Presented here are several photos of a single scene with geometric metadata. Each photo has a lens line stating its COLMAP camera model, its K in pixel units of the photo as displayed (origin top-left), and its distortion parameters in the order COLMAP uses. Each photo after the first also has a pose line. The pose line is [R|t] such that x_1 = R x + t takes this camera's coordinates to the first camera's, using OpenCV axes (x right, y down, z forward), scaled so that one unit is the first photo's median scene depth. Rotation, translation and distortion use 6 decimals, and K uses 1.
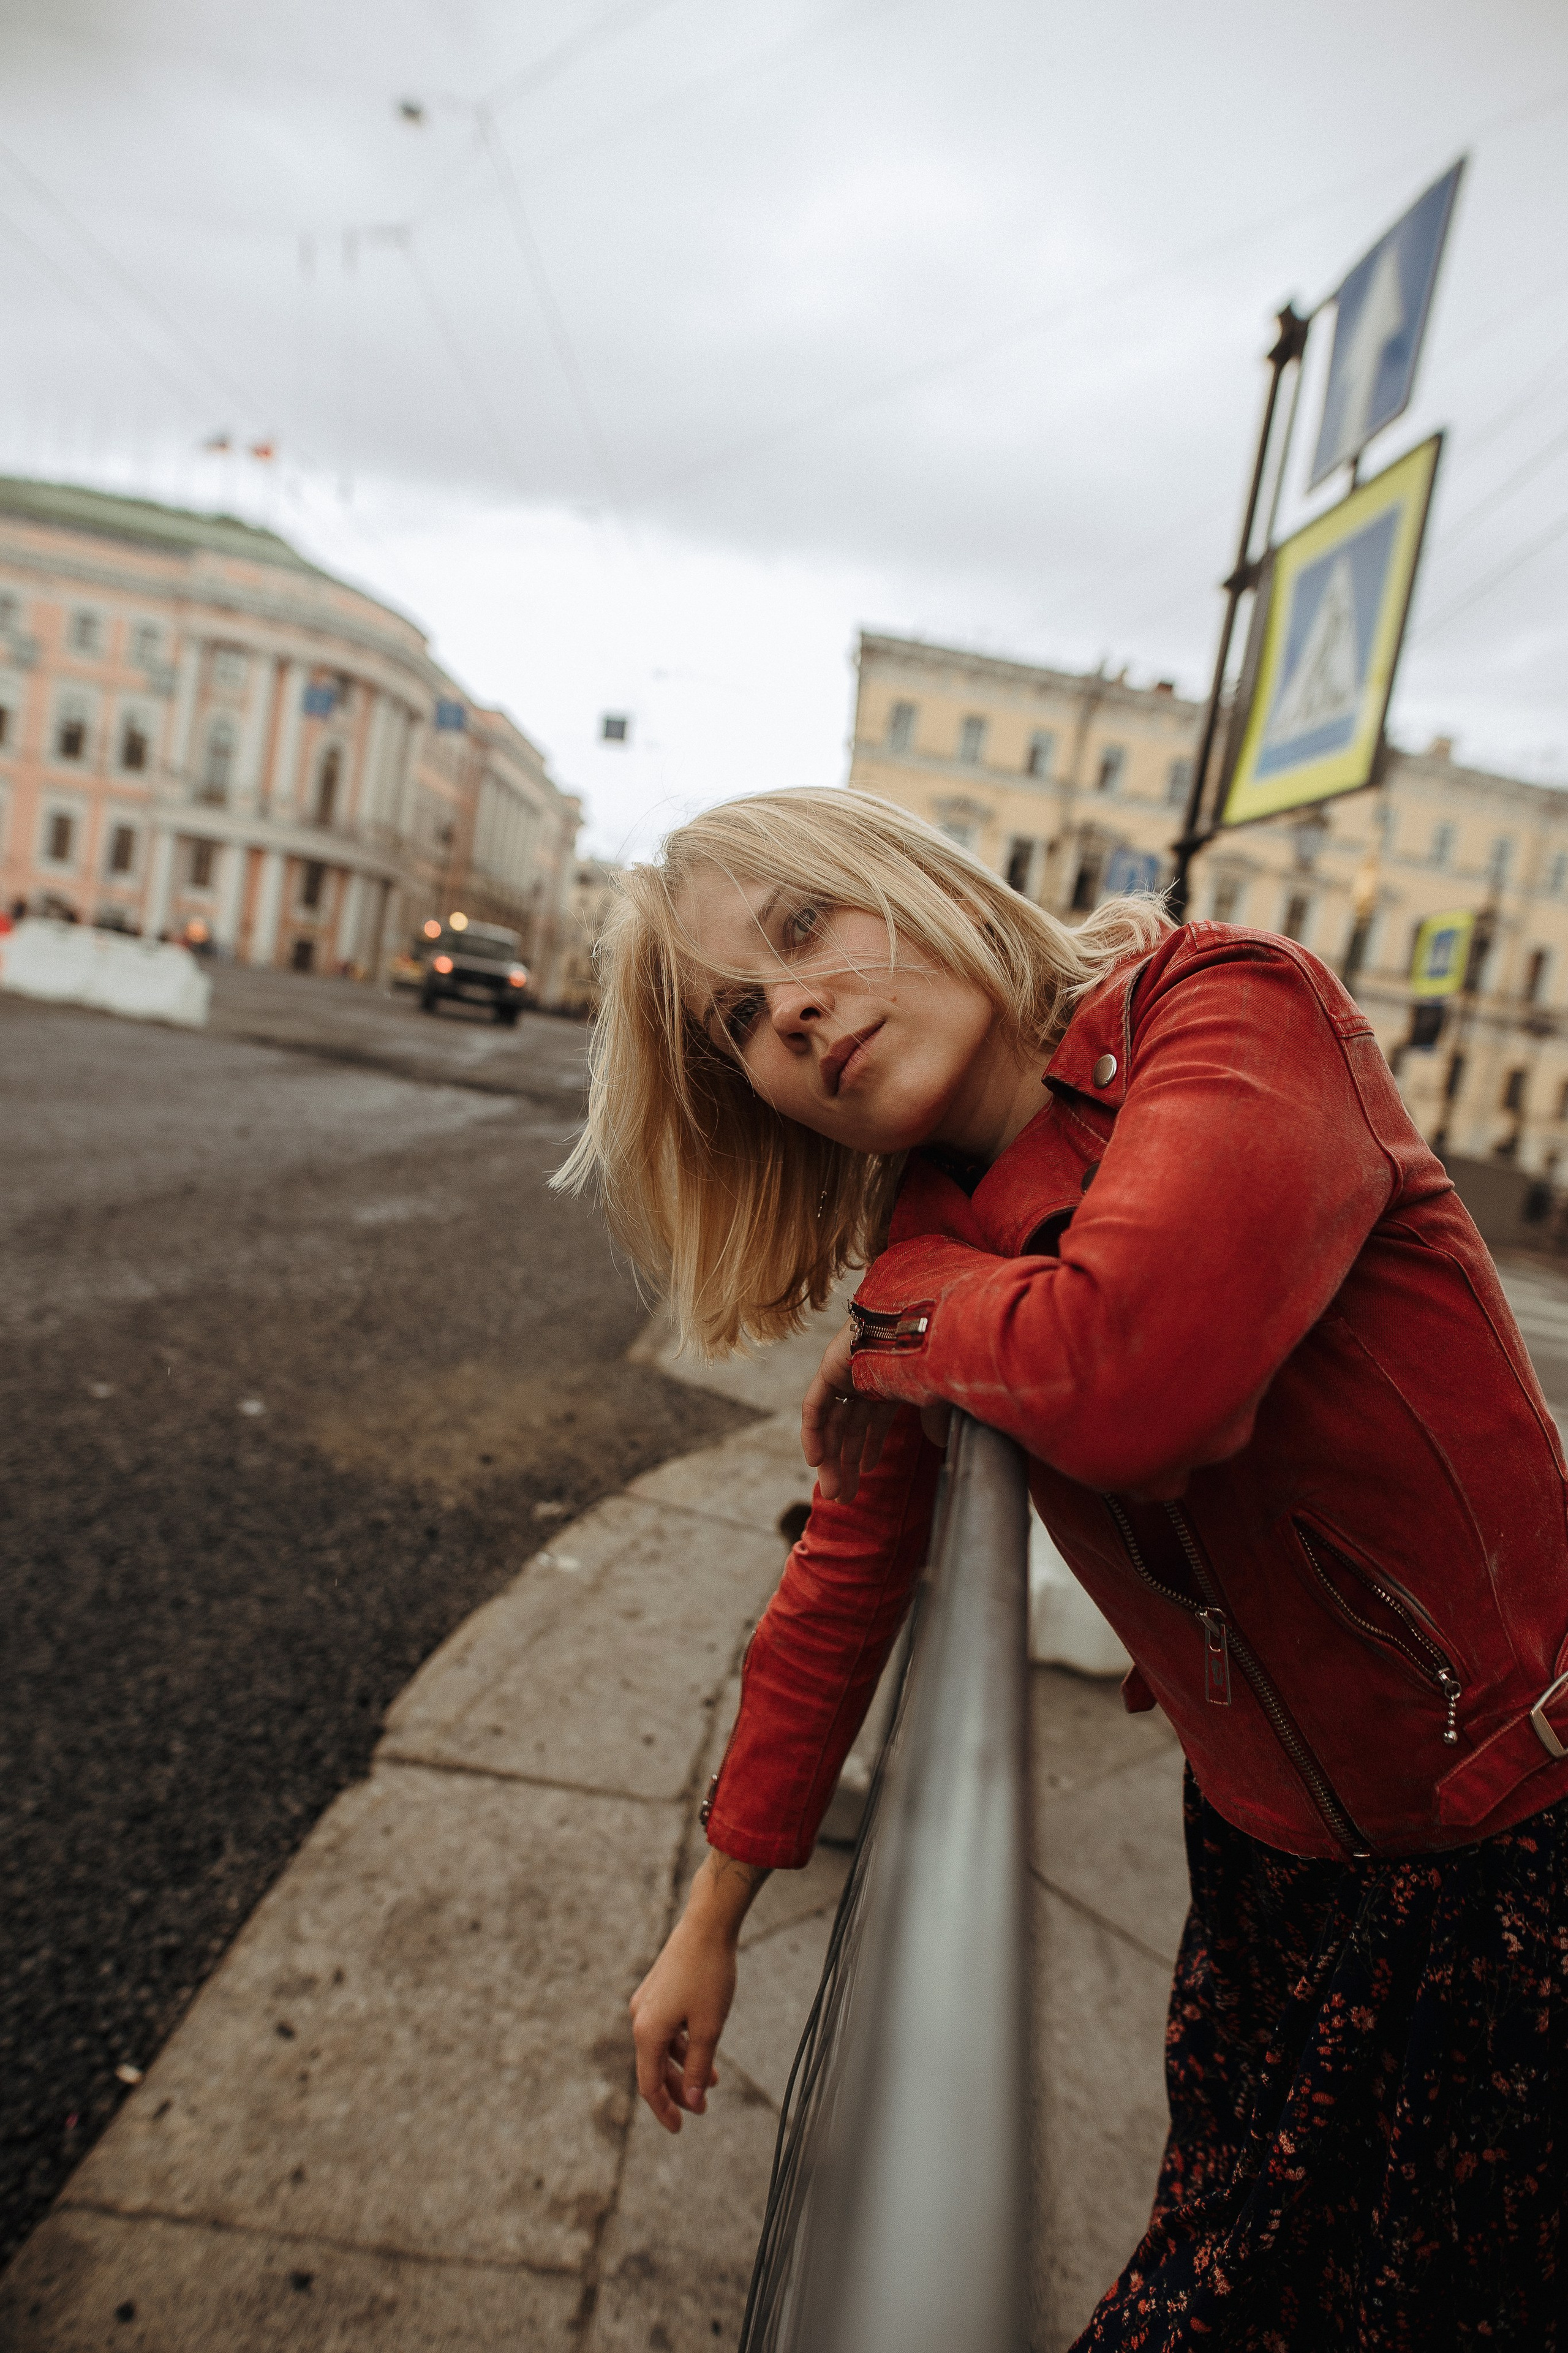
lens RADIAL K [[1369.6, 0, 790.4], [0, 1369.6, 1181.8], [0, 0, 1]] dist [-0.026050, 0.003976]
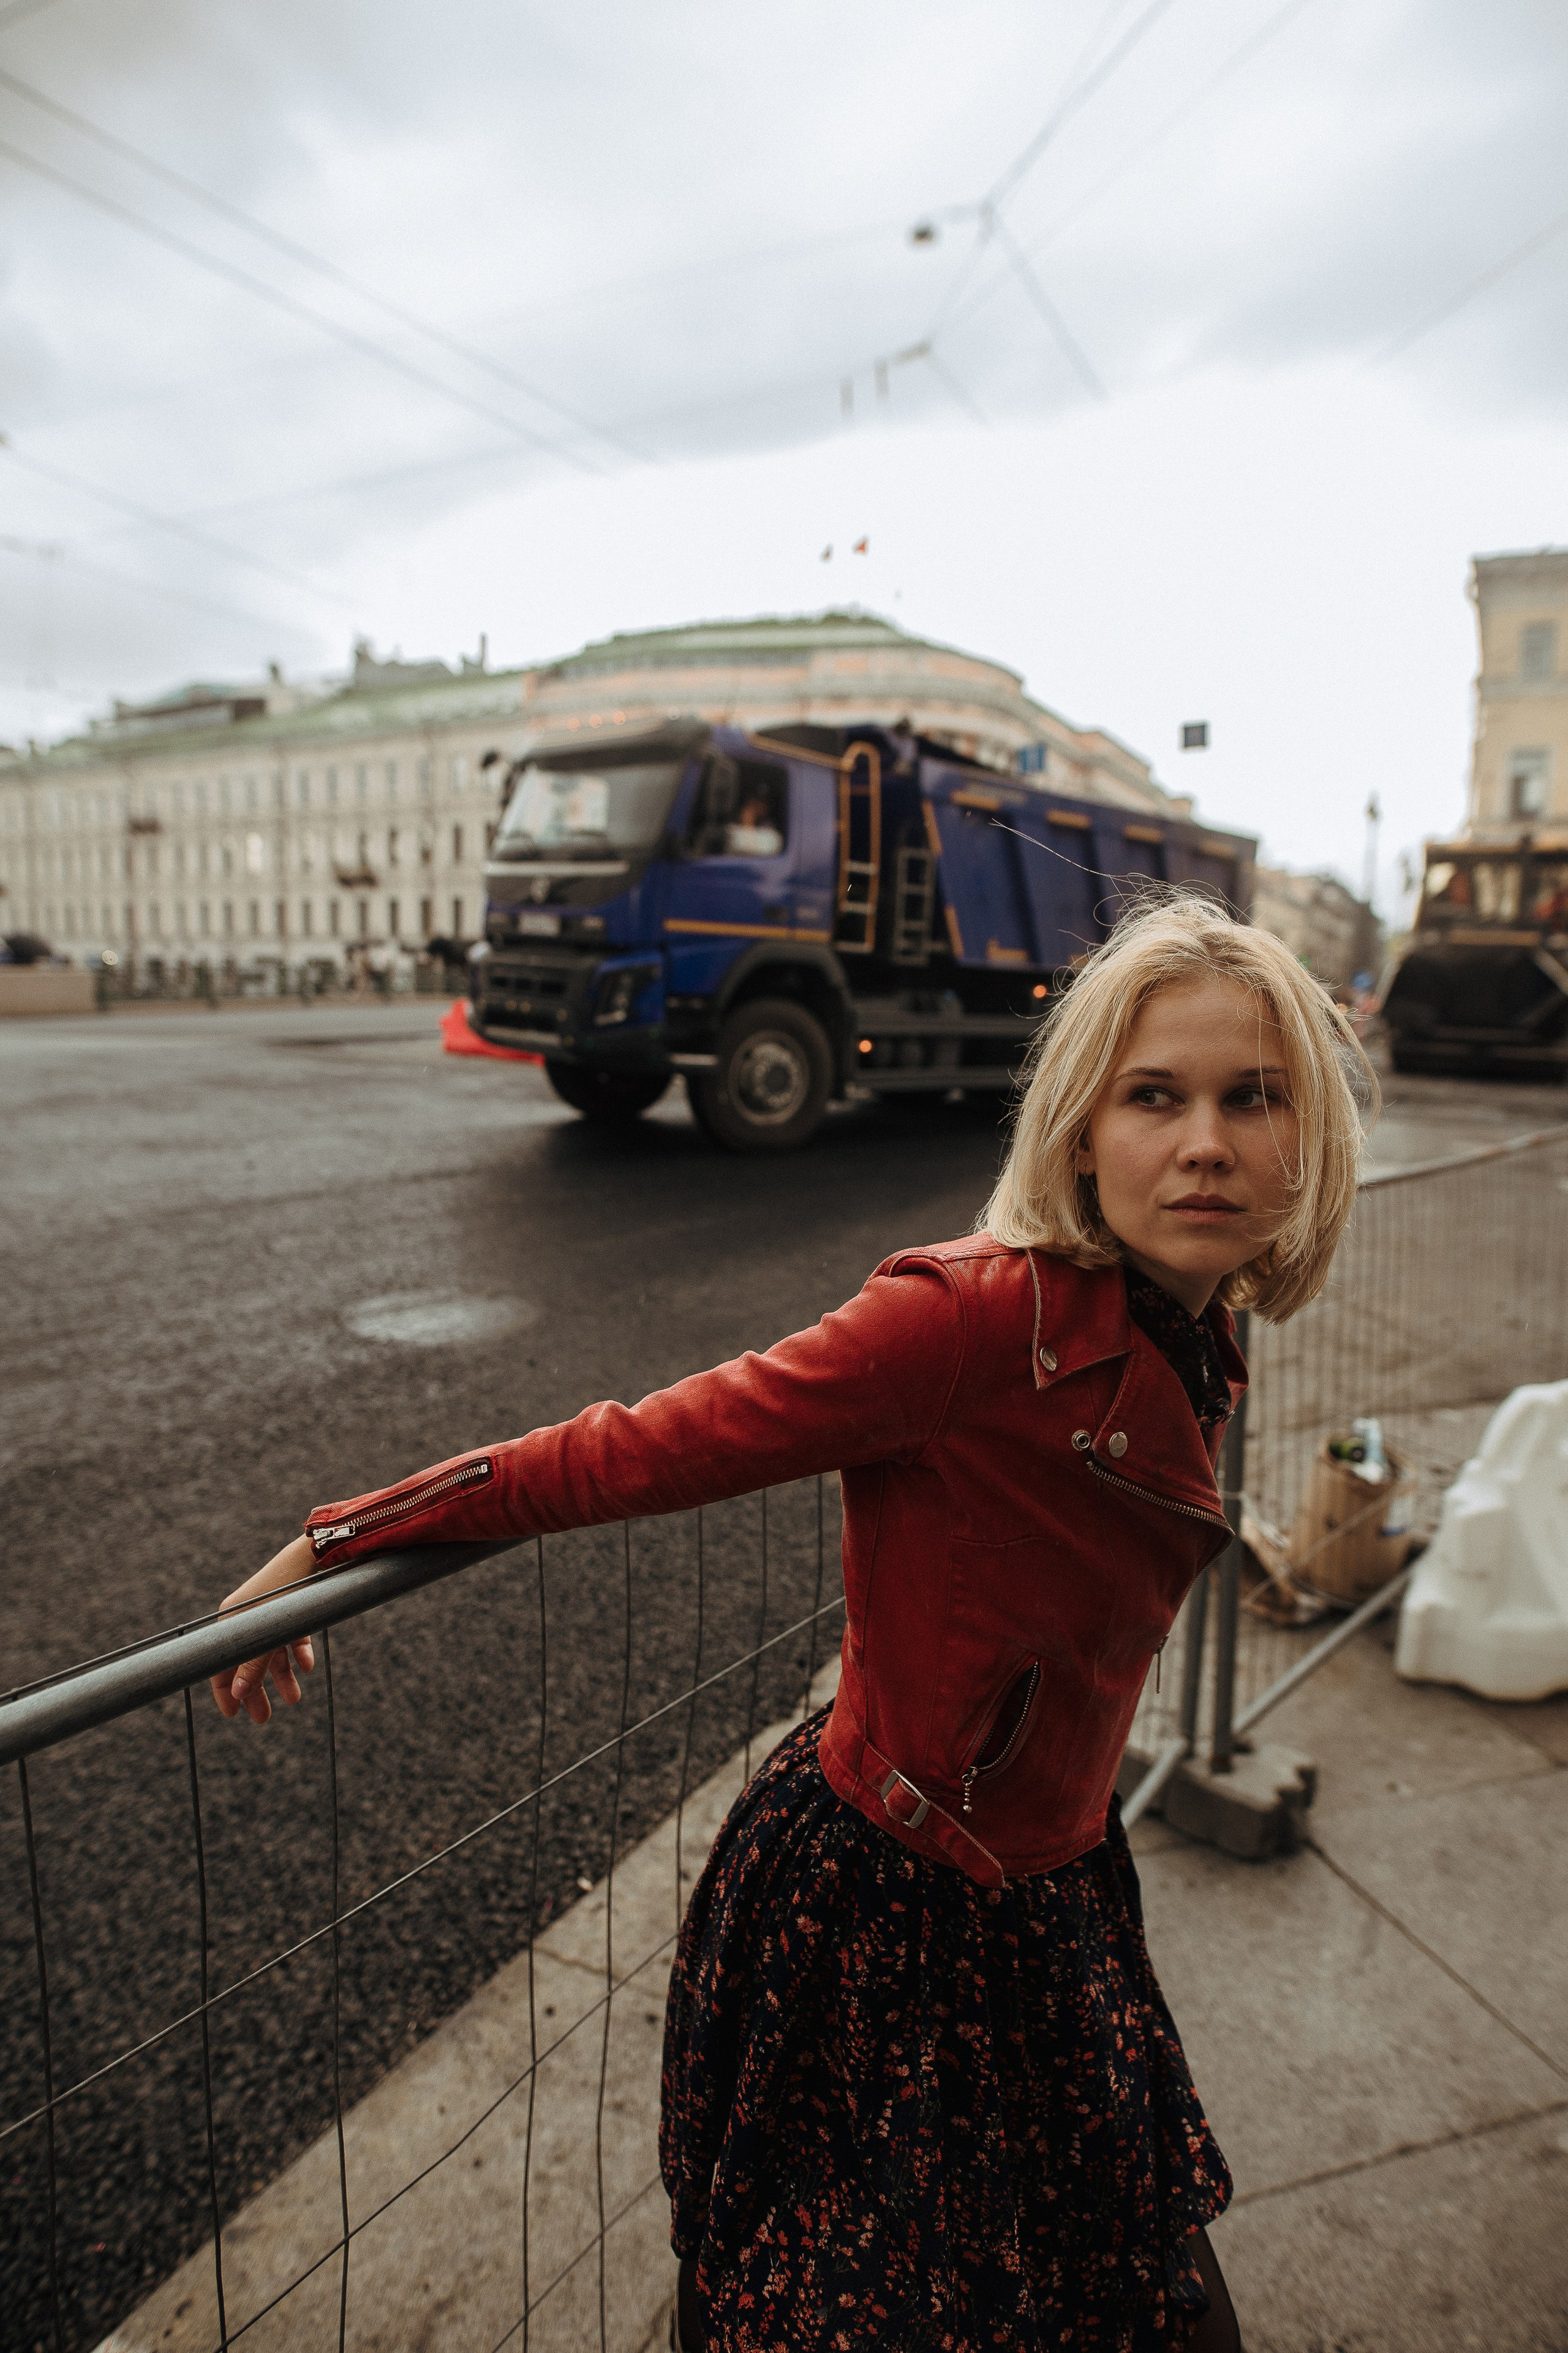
lens RADIAL K [[1369.6, 0, 790.4], [0, 1369.6, 1181.8], [0, 0, 1]] dist [-0.026050, 0.003976]
pose [[0.886266, -0.082880, -0.455701, 0.327999], [0.079151, 0.996489, -0.027301, -0.044399], [0.456364, -0.011873, 0.889714, -0.168718]]
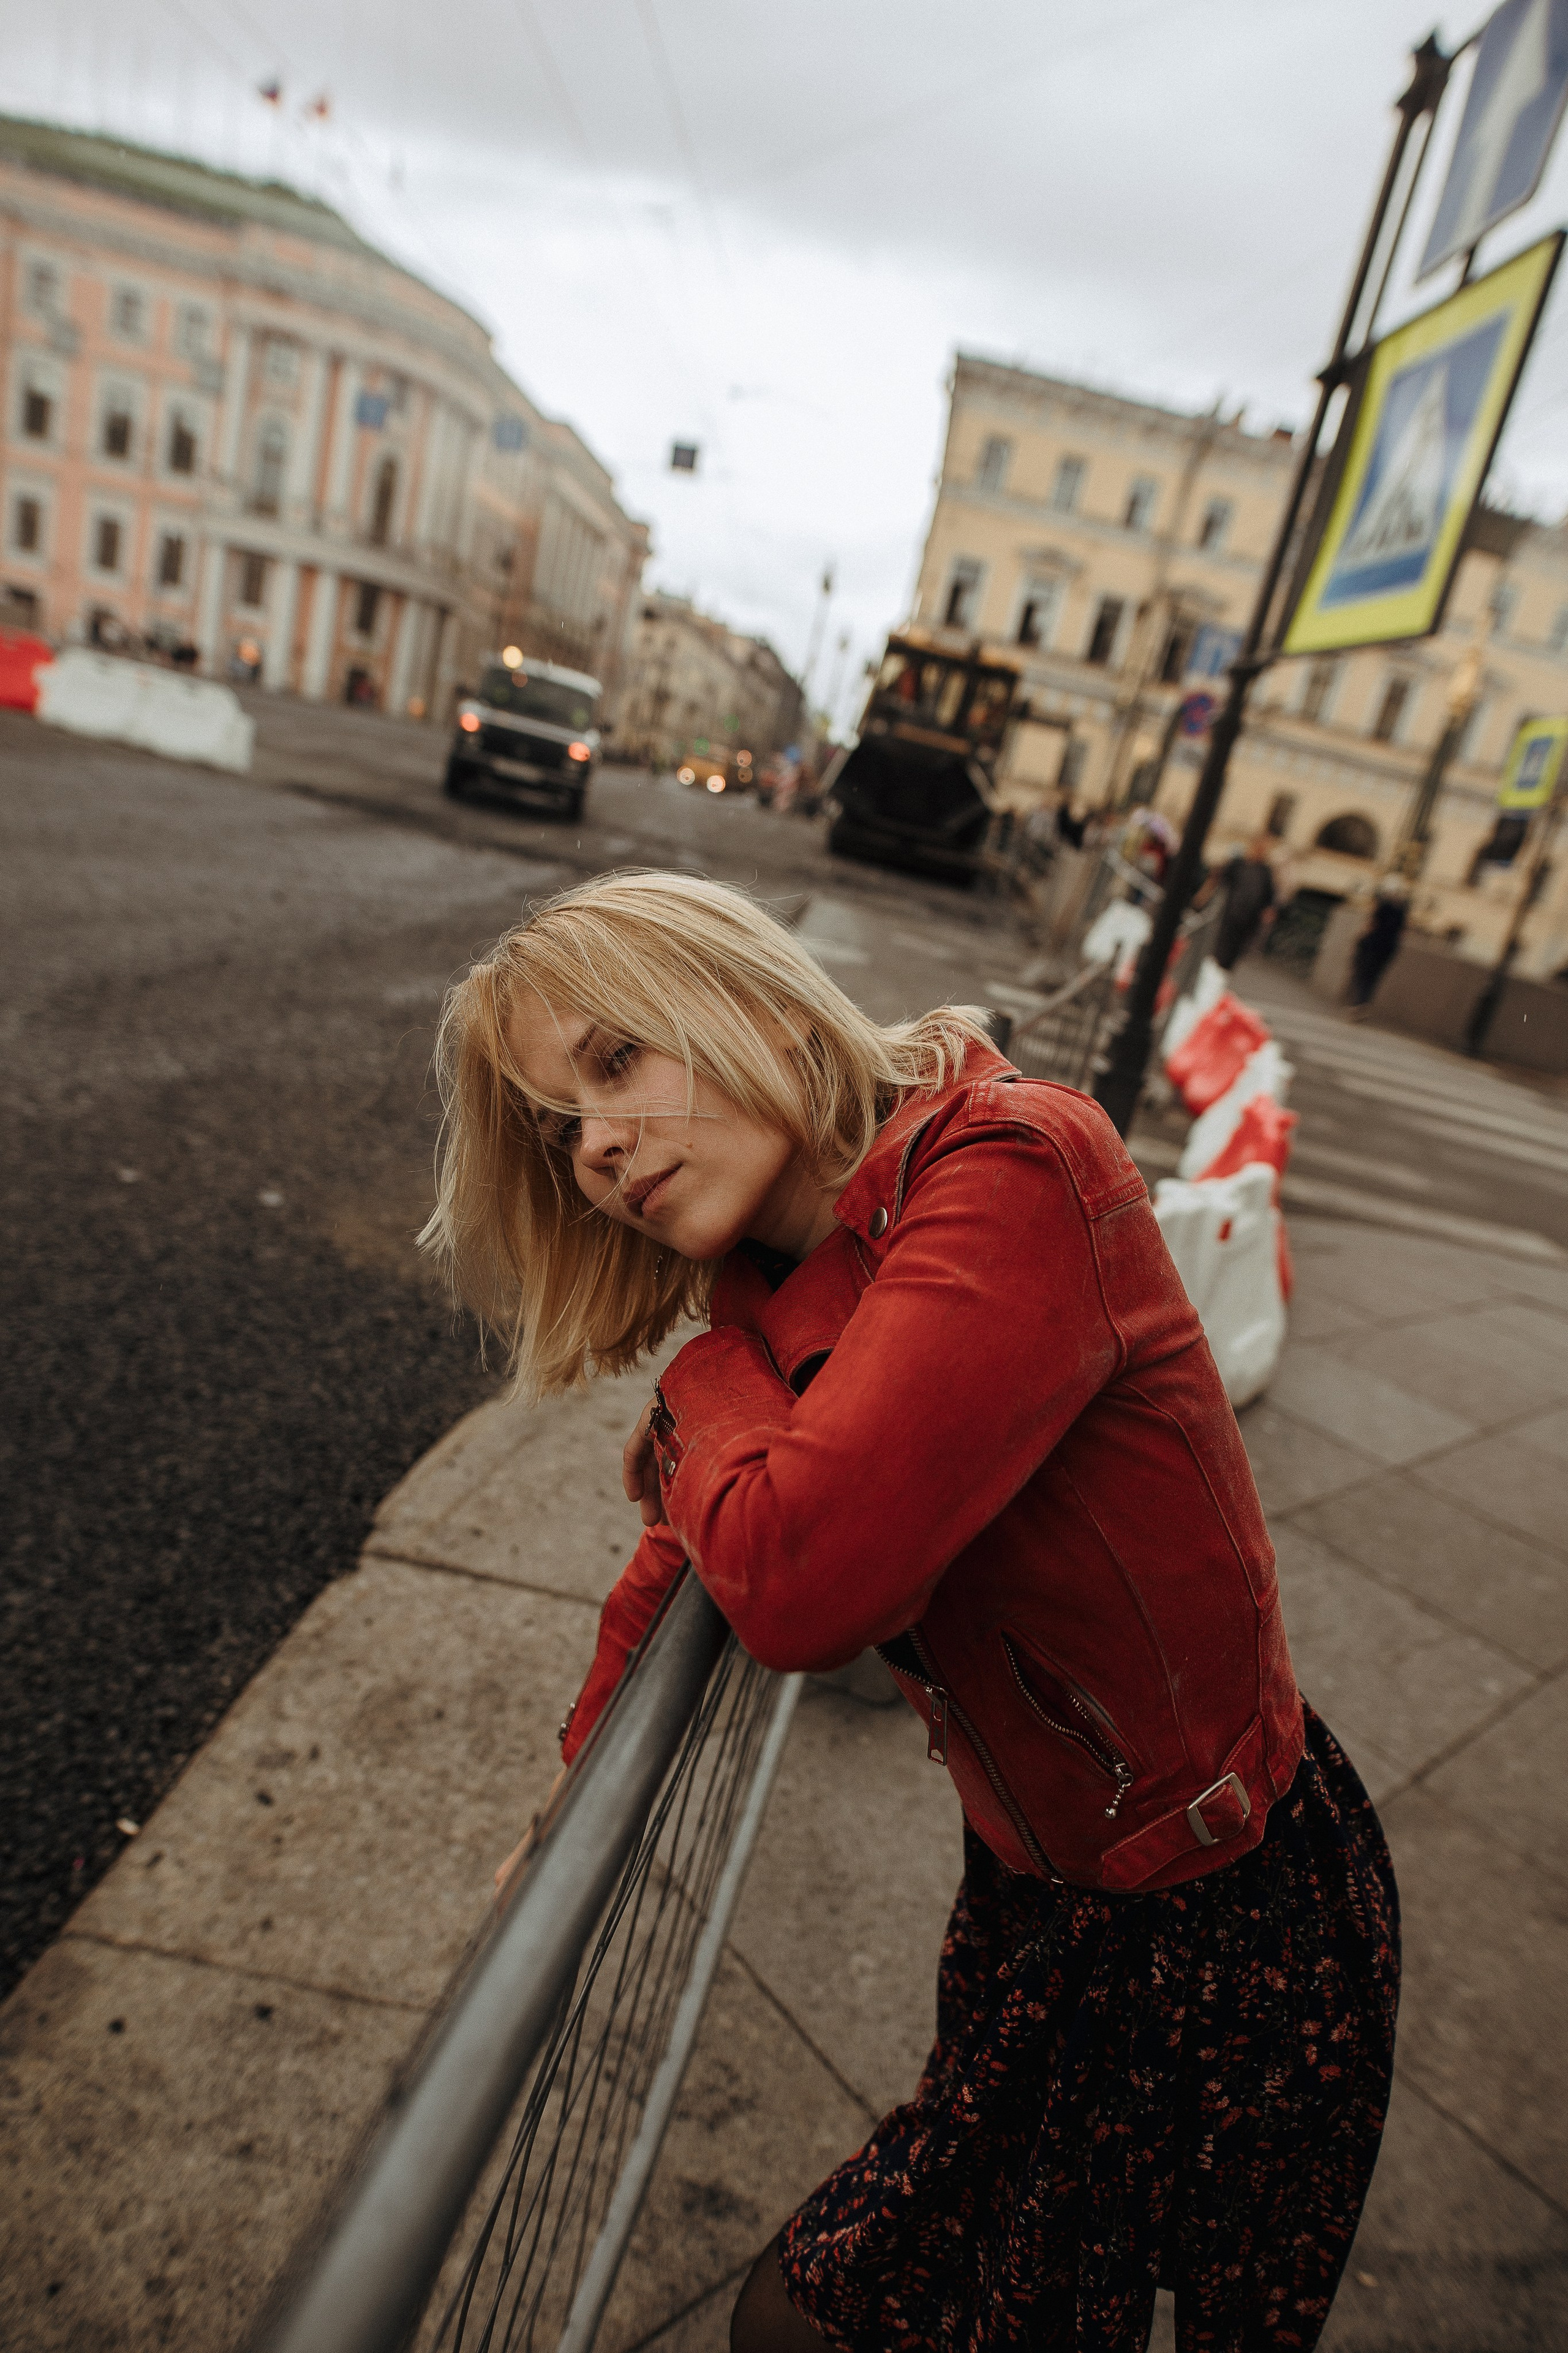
lens RADIAL K [[1369.6, 0, 790.4], [0, 1369.6, 1181.8], [0, 0, 1]] dist [-0.026050, 0.003976]
pose [[0.997392, 0.065338, -0.030665, 0.053053], [-0.059044, 0.982974, 0.174000, -0.082628], [0.041512, -0.171736, 0.984268, -0.018779]]
